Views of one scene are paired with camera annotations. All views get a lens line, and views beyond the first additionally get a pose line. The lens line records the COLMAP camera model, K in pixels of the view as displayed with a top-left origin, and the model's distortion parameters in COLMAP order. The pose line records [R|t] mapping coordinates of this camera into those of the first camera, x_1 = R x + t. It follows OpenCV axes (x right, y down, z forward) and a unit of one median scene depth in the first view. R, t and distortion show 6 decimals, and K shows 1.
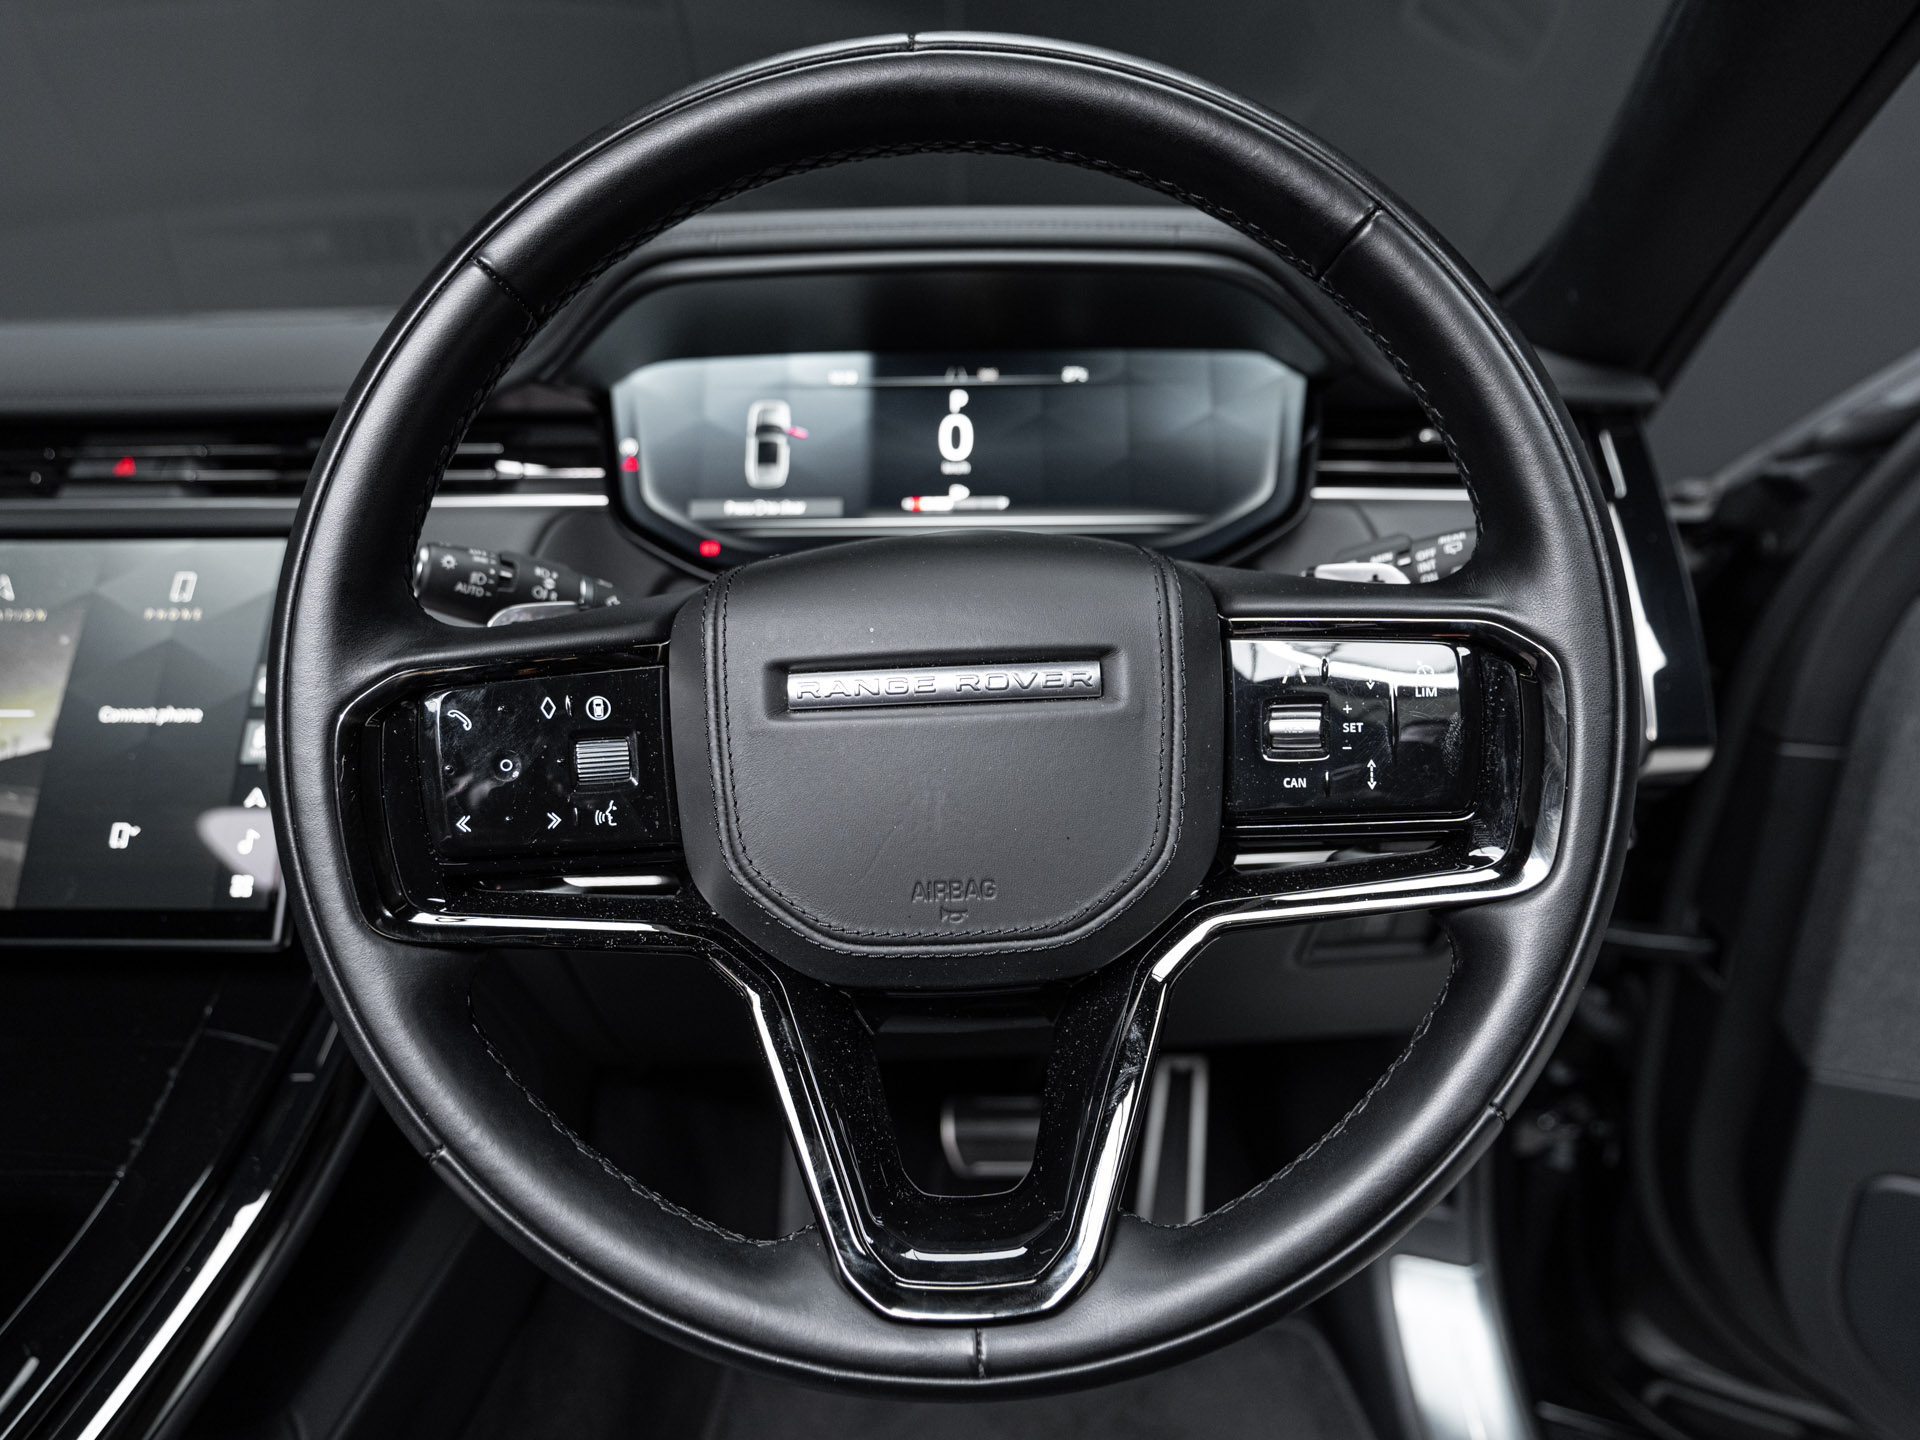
lens RADIAL K [[1187.4, 0, 960.0], [0, 1187.4, 720.0], [0, 0, 1]] dist [-0.058631, 0.046773]
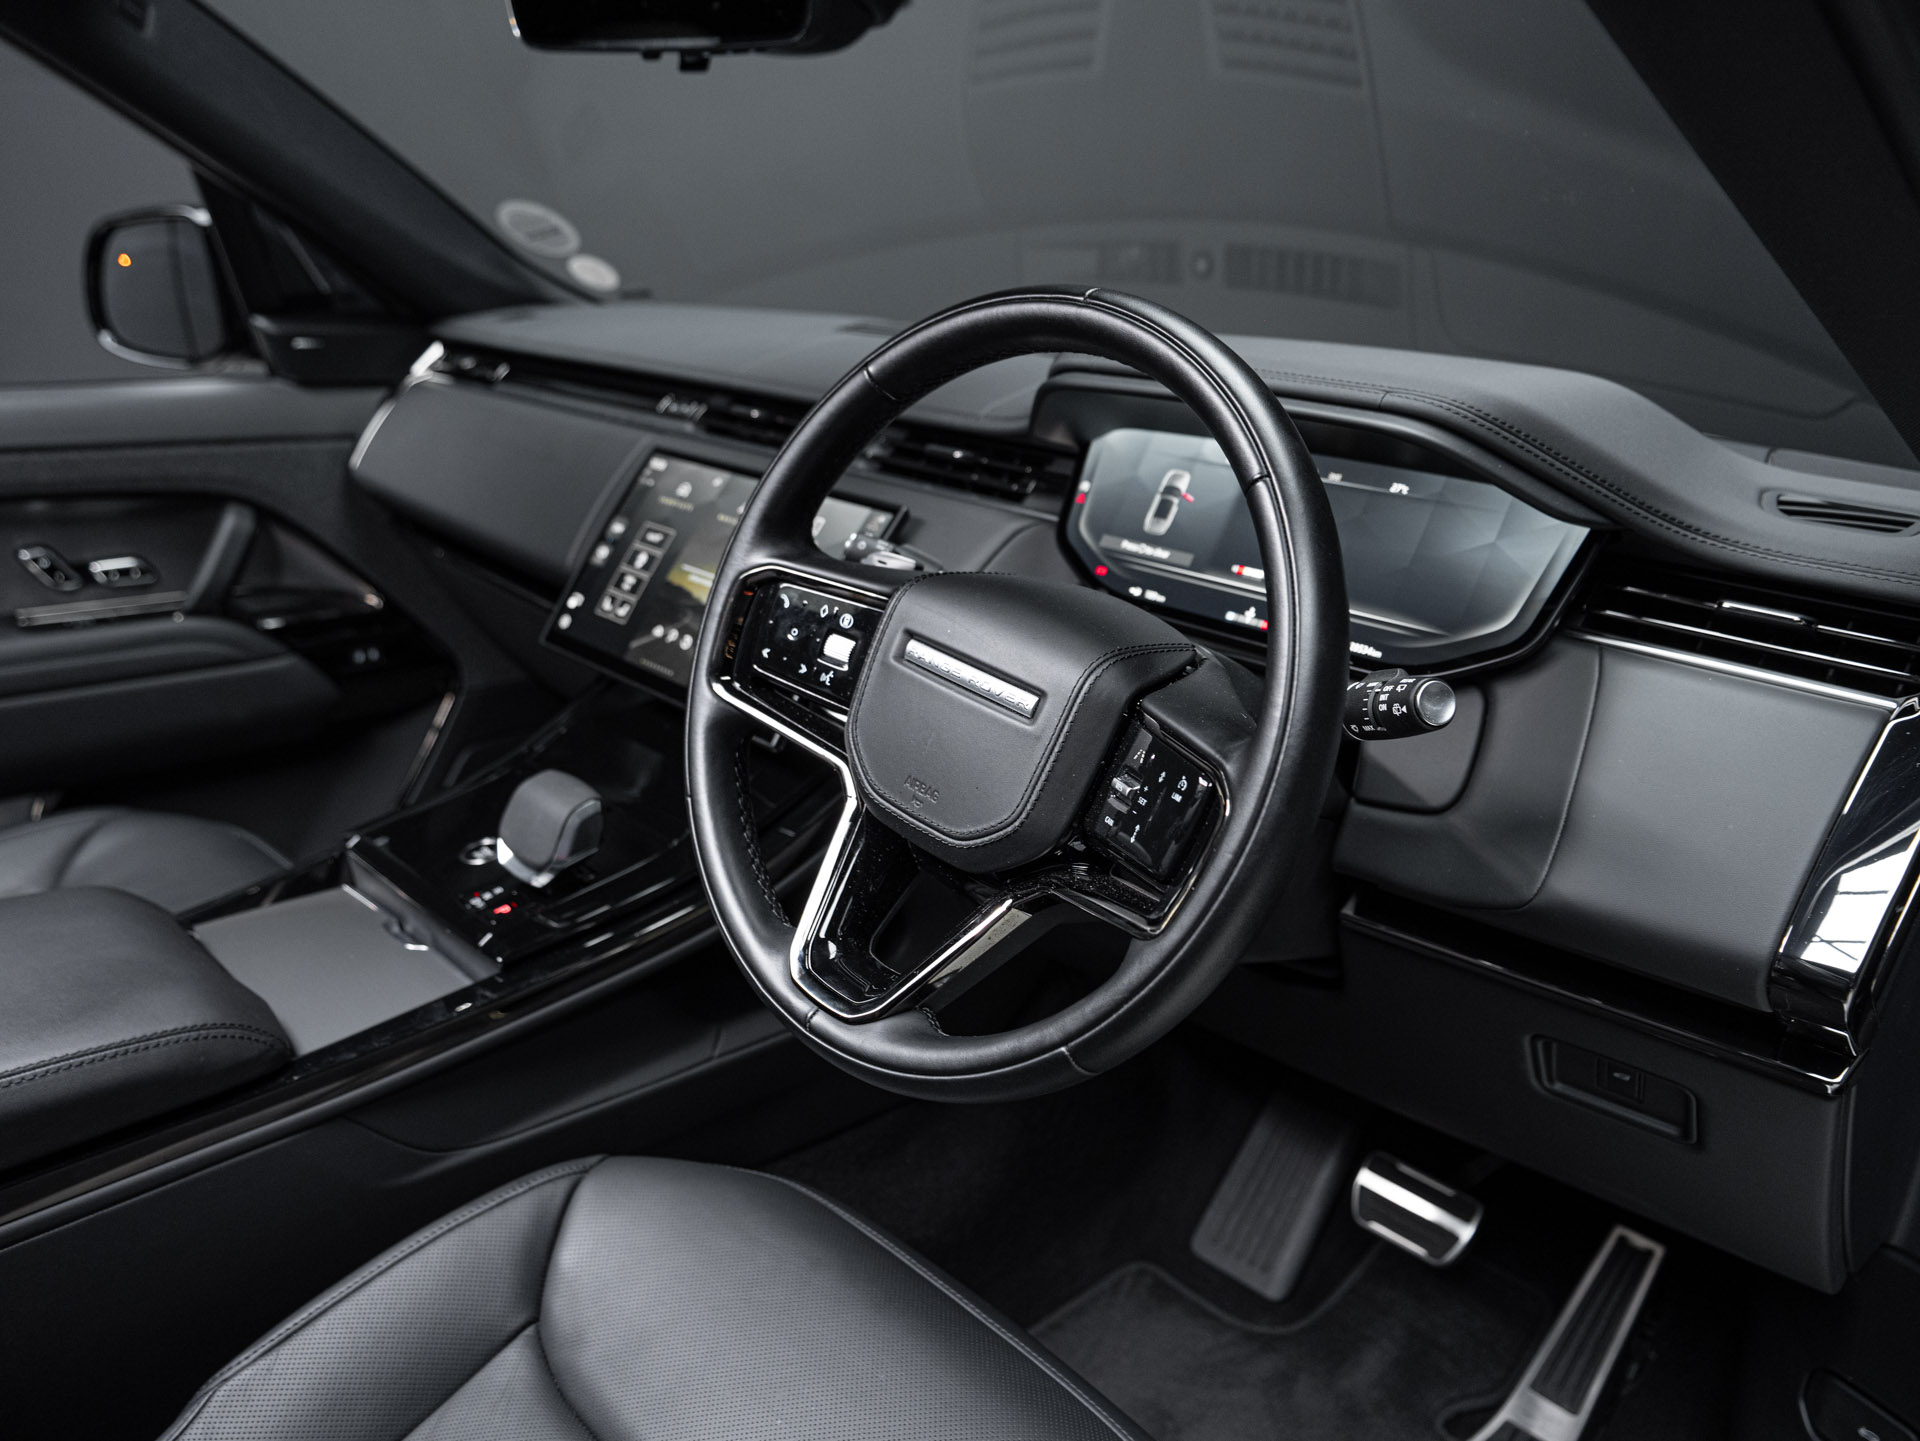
lens RADIAL K [[1462.1, 0, 960.7], [0, 1462.1, 720.7], [0, 0, 1]] dist [-0.030684, 0.071388]
pose [[0.709870, 0.268406, -0.651186, 0.799780], [-0.272771, 0.957159, 0.097169, -0.099695], [0.649369, 0.108647, 0.752672, -0.332694]]
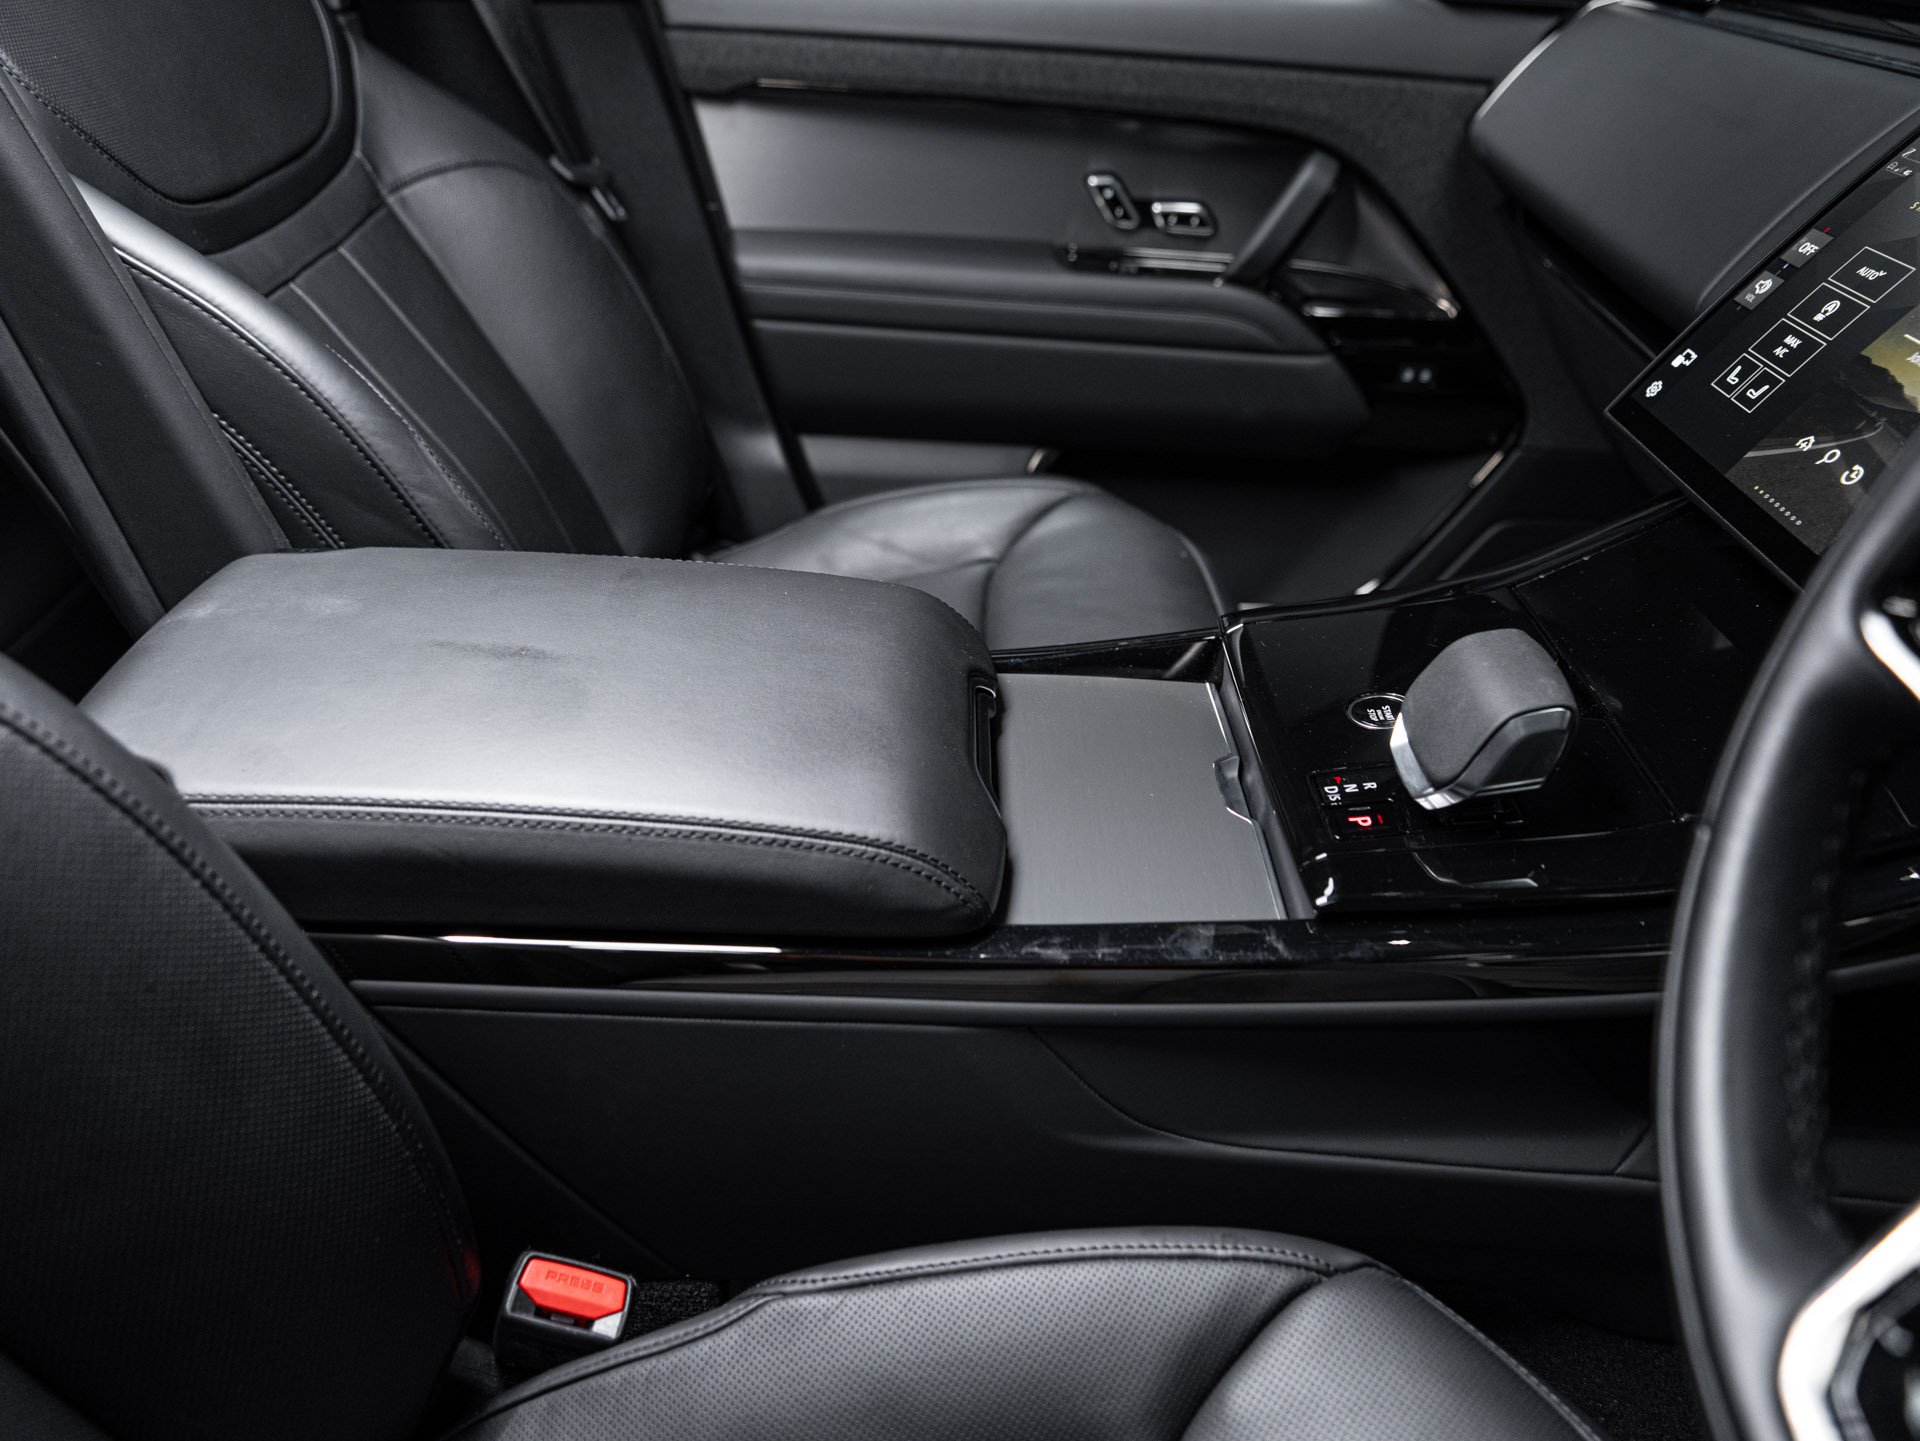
lens RADIAL K [[1462.1, 0, 960.7], [0, 1462.1, 720.7], [0, 0, 1]] dist [-0.030684, 0.071388]
pose [[0.018437, 0.533652, -0.845503, 0.233988], [-0.364007, 0.791194, 0.491437, -0.056842], [0.931214, 0.298709, 0.208840, 0.105216]]
